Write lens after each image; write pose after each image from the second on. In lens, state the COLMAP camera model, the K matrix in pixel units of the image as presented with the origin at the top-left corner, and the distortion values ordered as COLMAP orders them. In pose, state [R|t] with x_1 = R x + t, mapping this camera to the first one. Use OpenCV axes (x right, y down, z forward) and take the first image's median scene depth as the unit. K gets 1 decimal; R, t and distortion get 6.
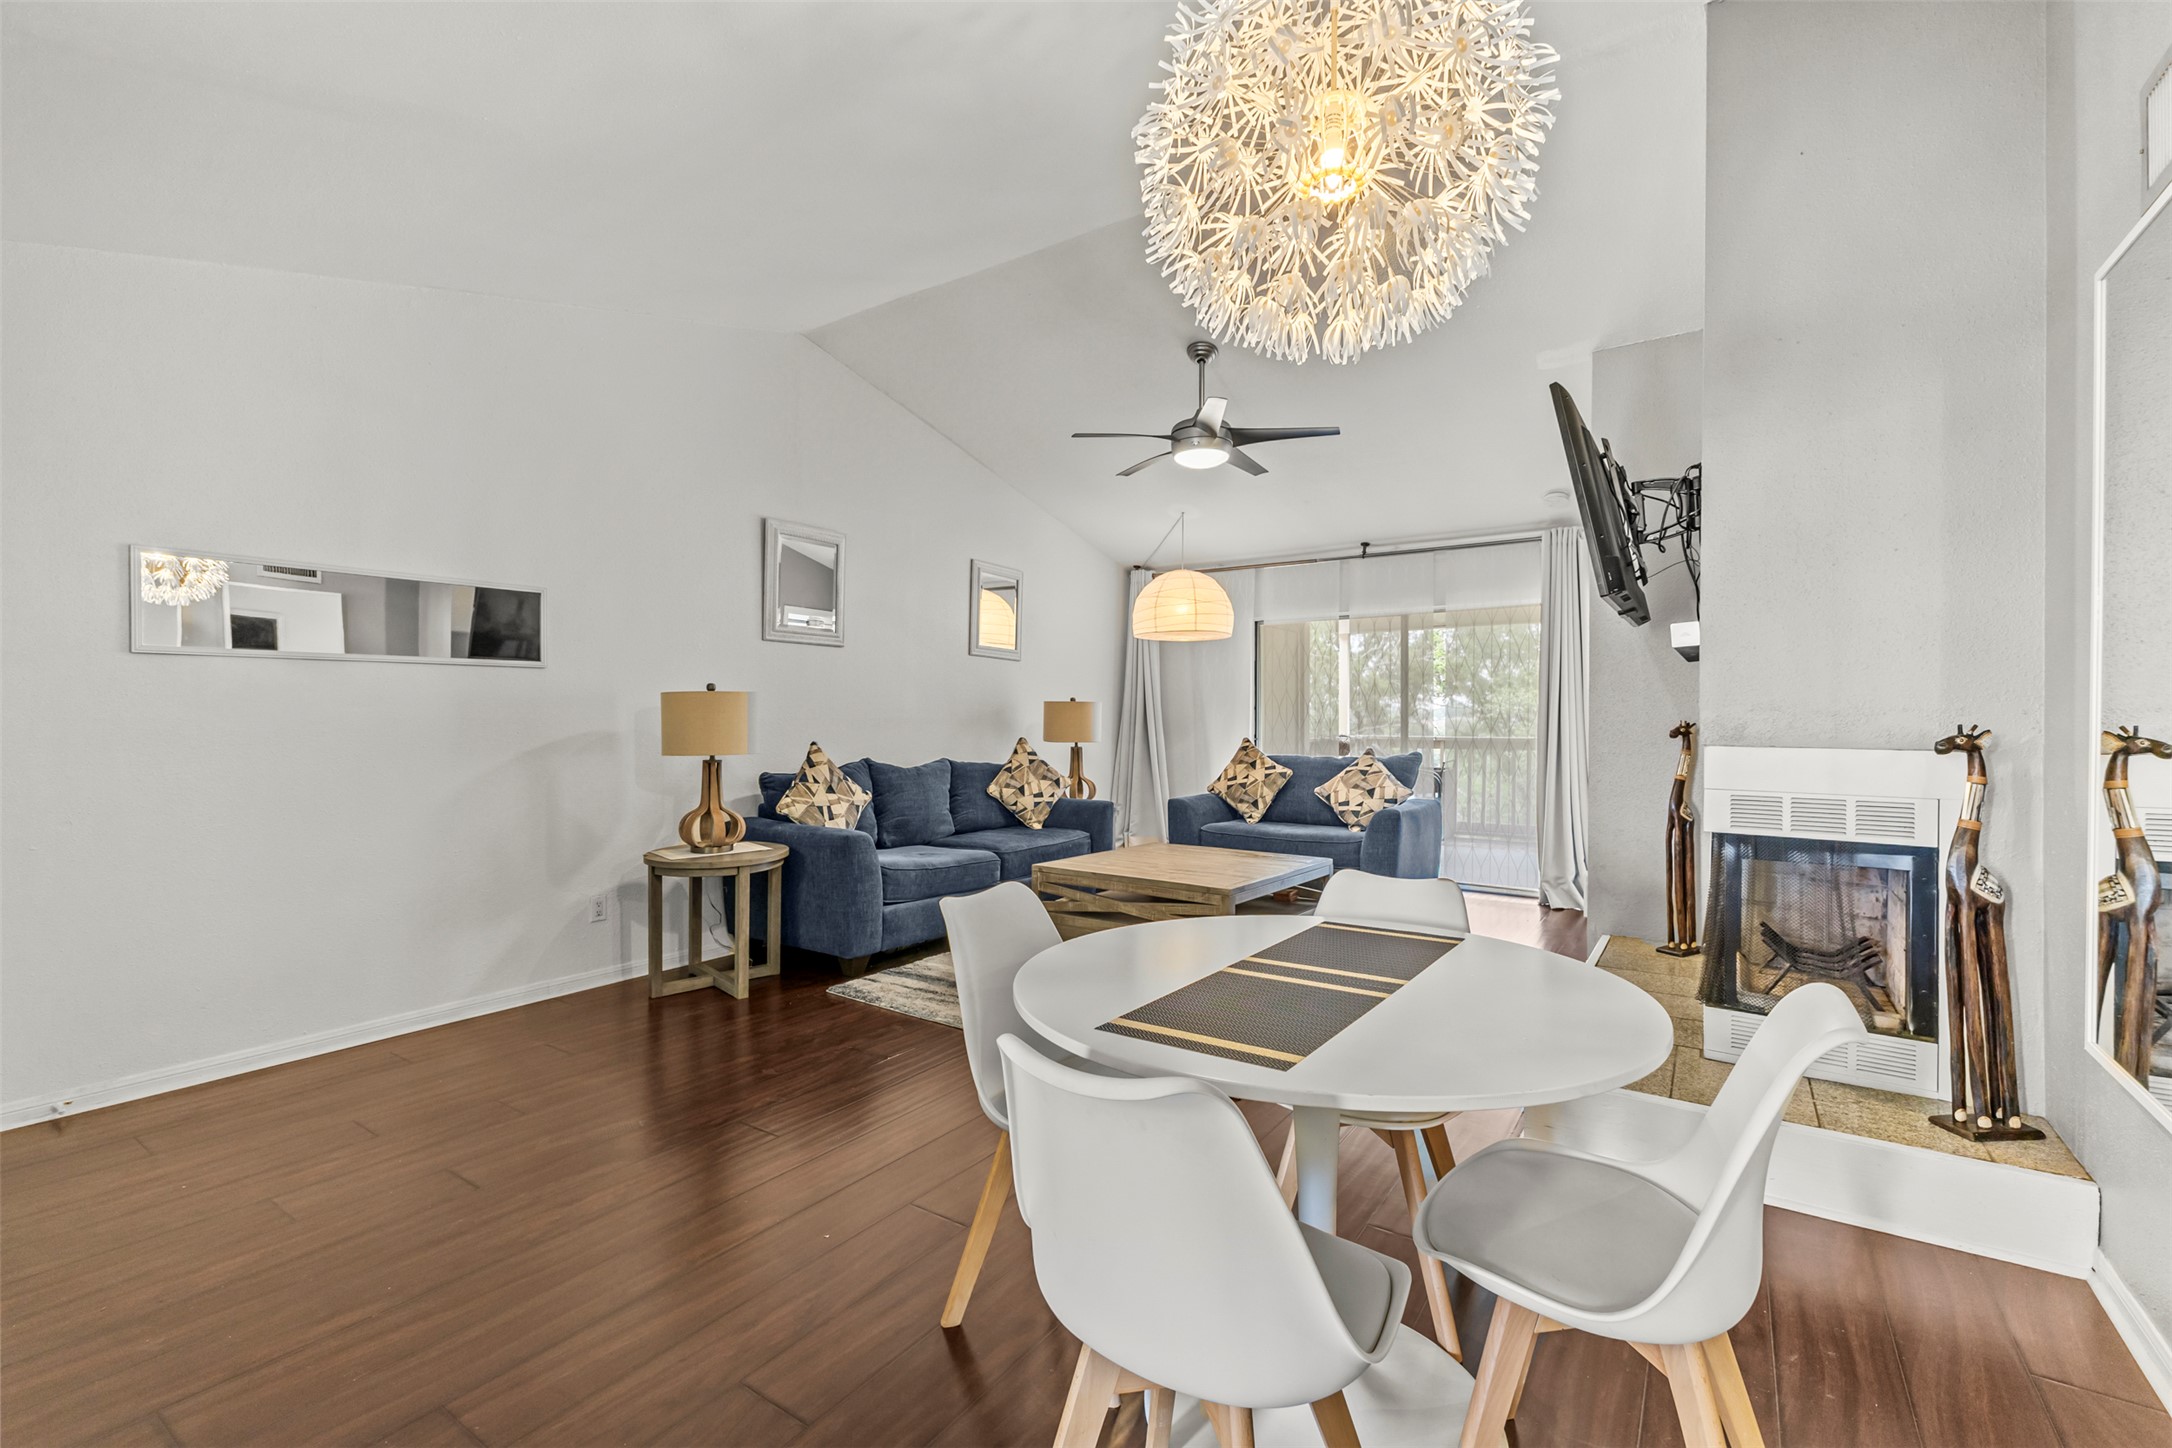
lens RADIAL K [[934.7, 0, 1082.8], [0, 934.7, 729.5], [0, 0, 1]] dist [0.008876, -0.000163]
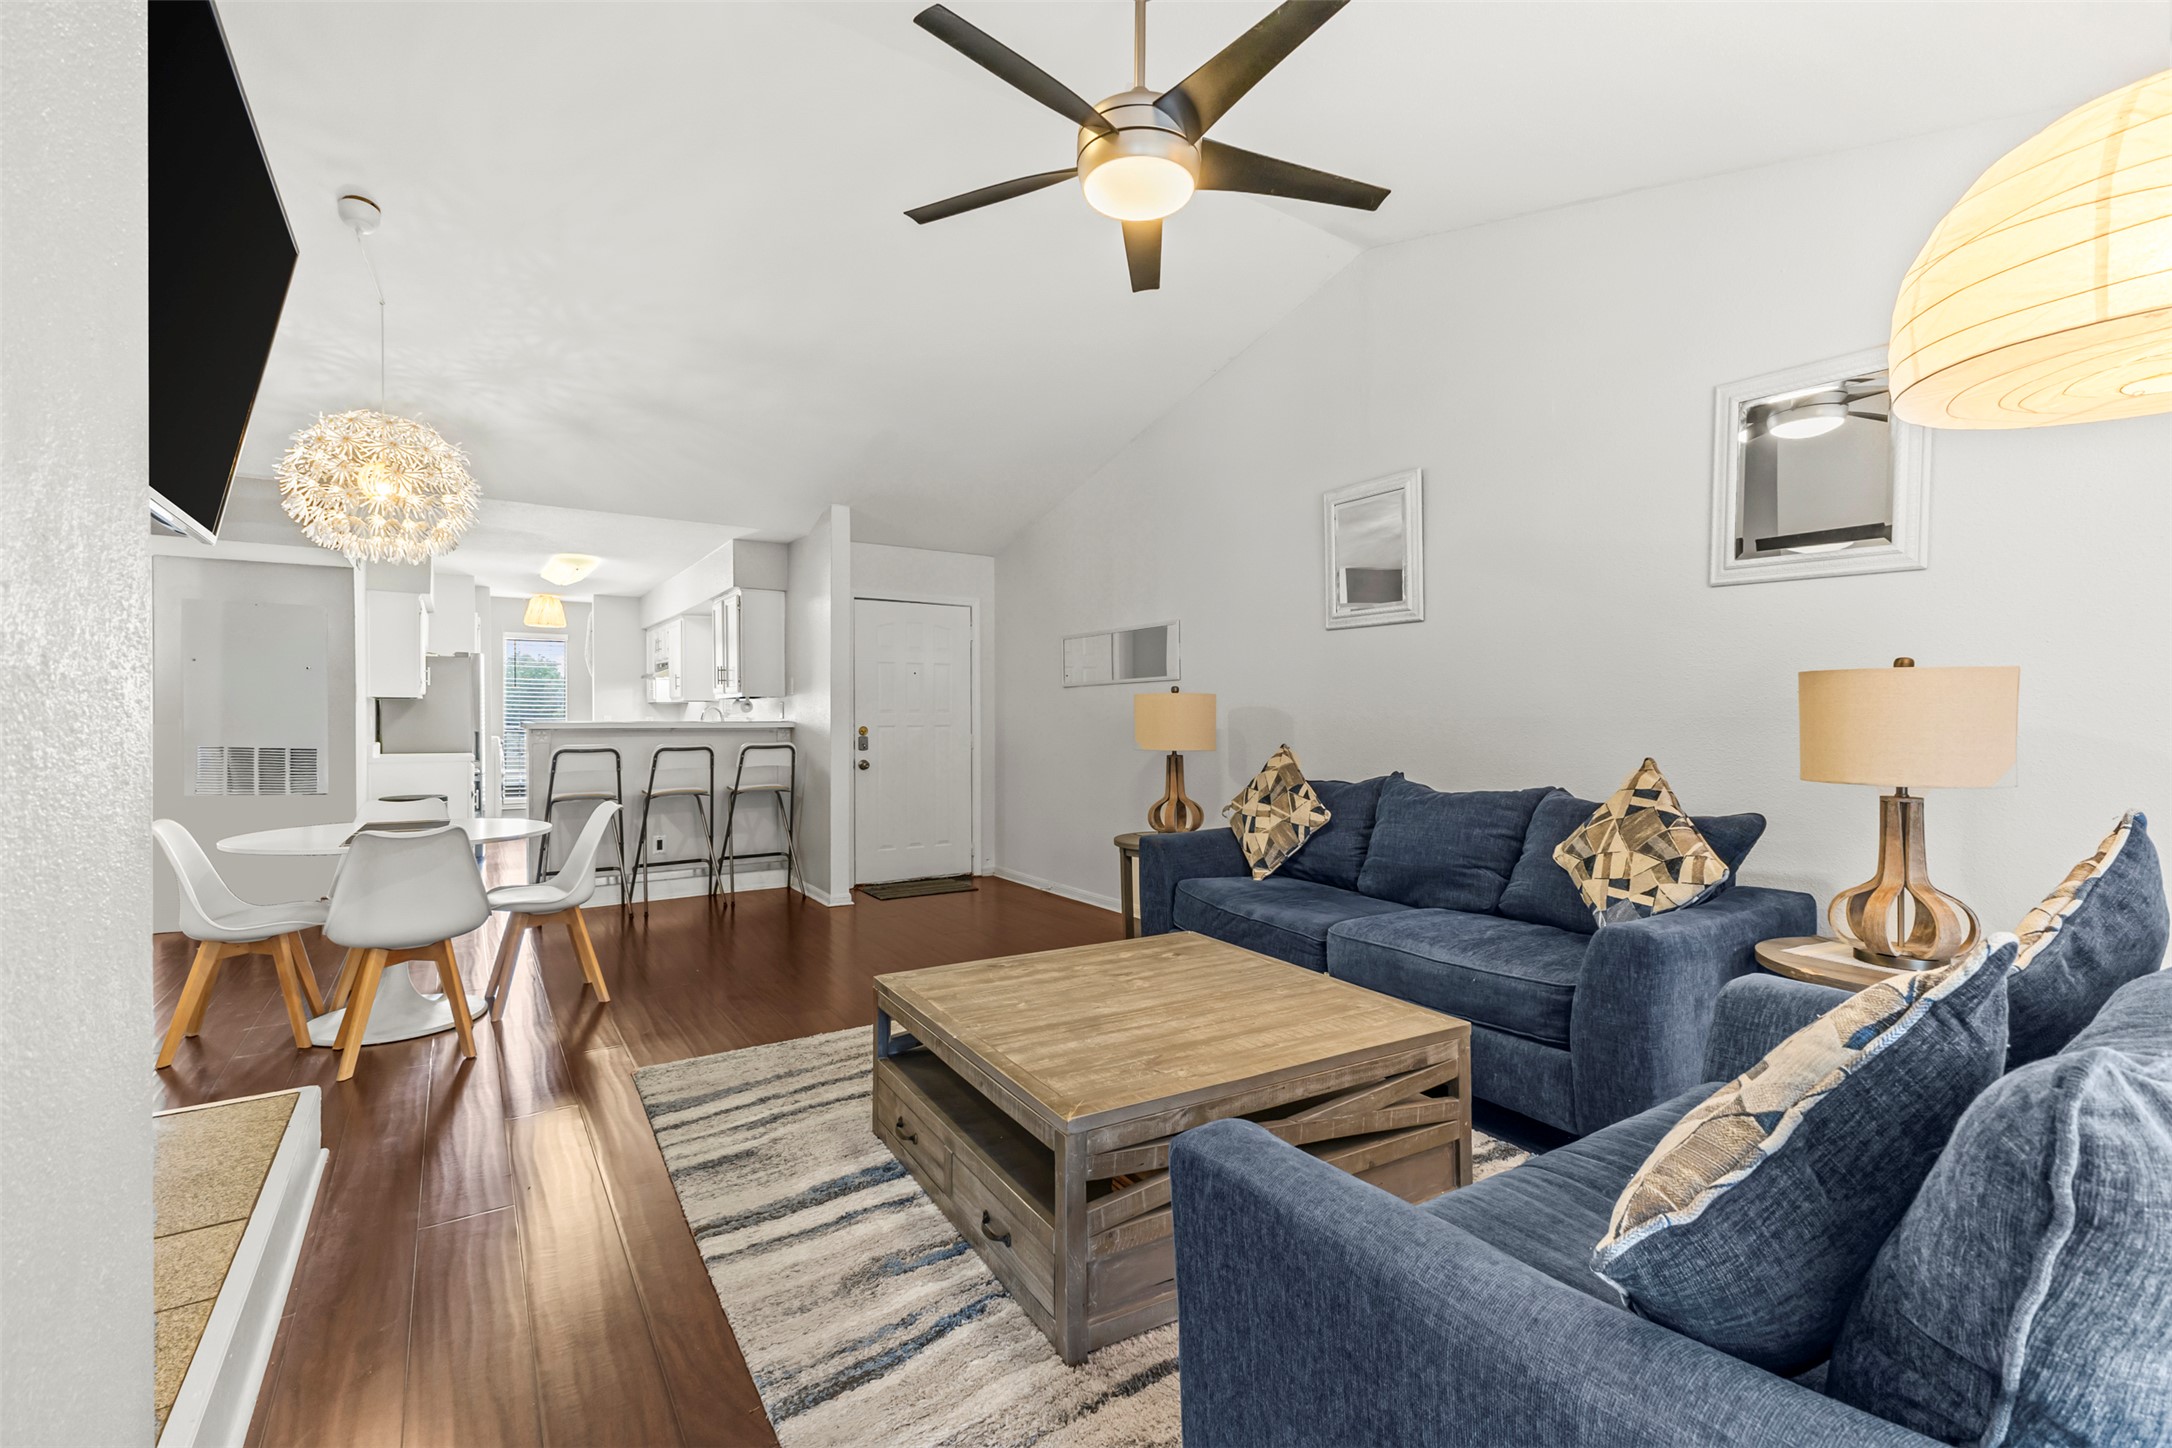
lens RADIAL K [[951.7, 0, 1086.4], [0, 951.7, 707.9], [0, 0, 1]] dist [0.020117, -0.000301]
pose [[-0.372699, -0.009889, -0.927900, 0.493486], [-0.010549, 0.999924, -0.006420, -0.010677], [0.927892, 0.007396, -0.372775, 0.940288]]
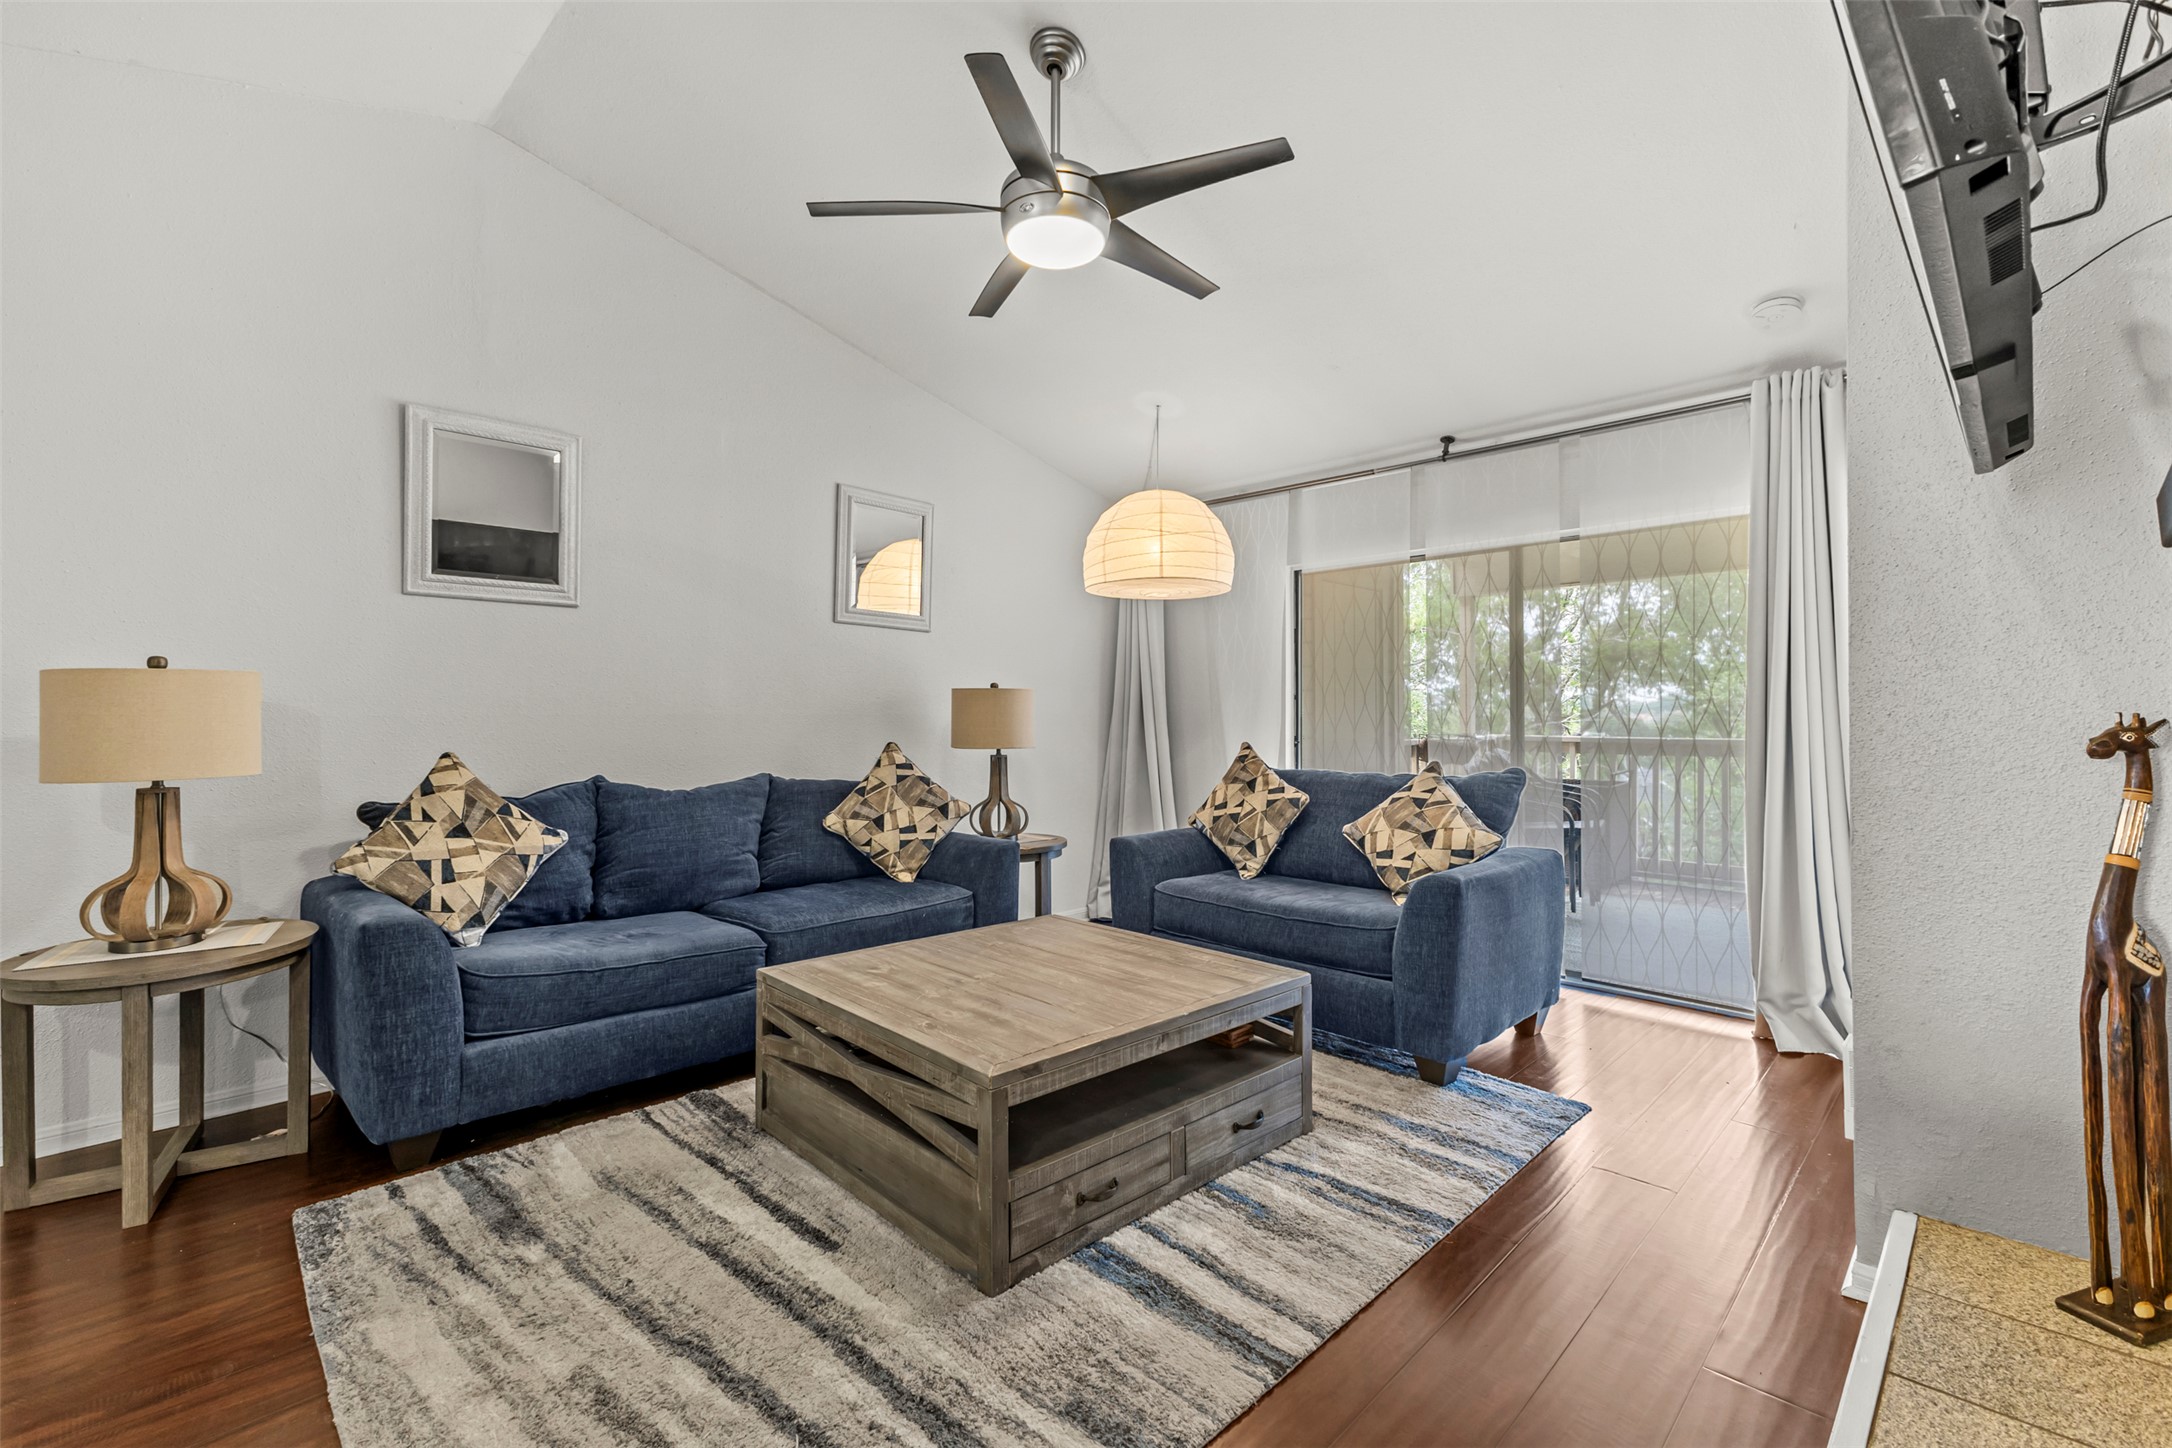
lens RADIAL K [[951.7, 0, 1086.4], [0, 951.7, 707.9], [0, 0, 1]] dist [0.020117, -0.000301]
pose [[0.984821, -0.004857, -0.173504, 0.195372], [0.001786, 0.999839, -0.017853, -0.003672], [0.173562, 0.017273, 0.984671, 0.360963]]
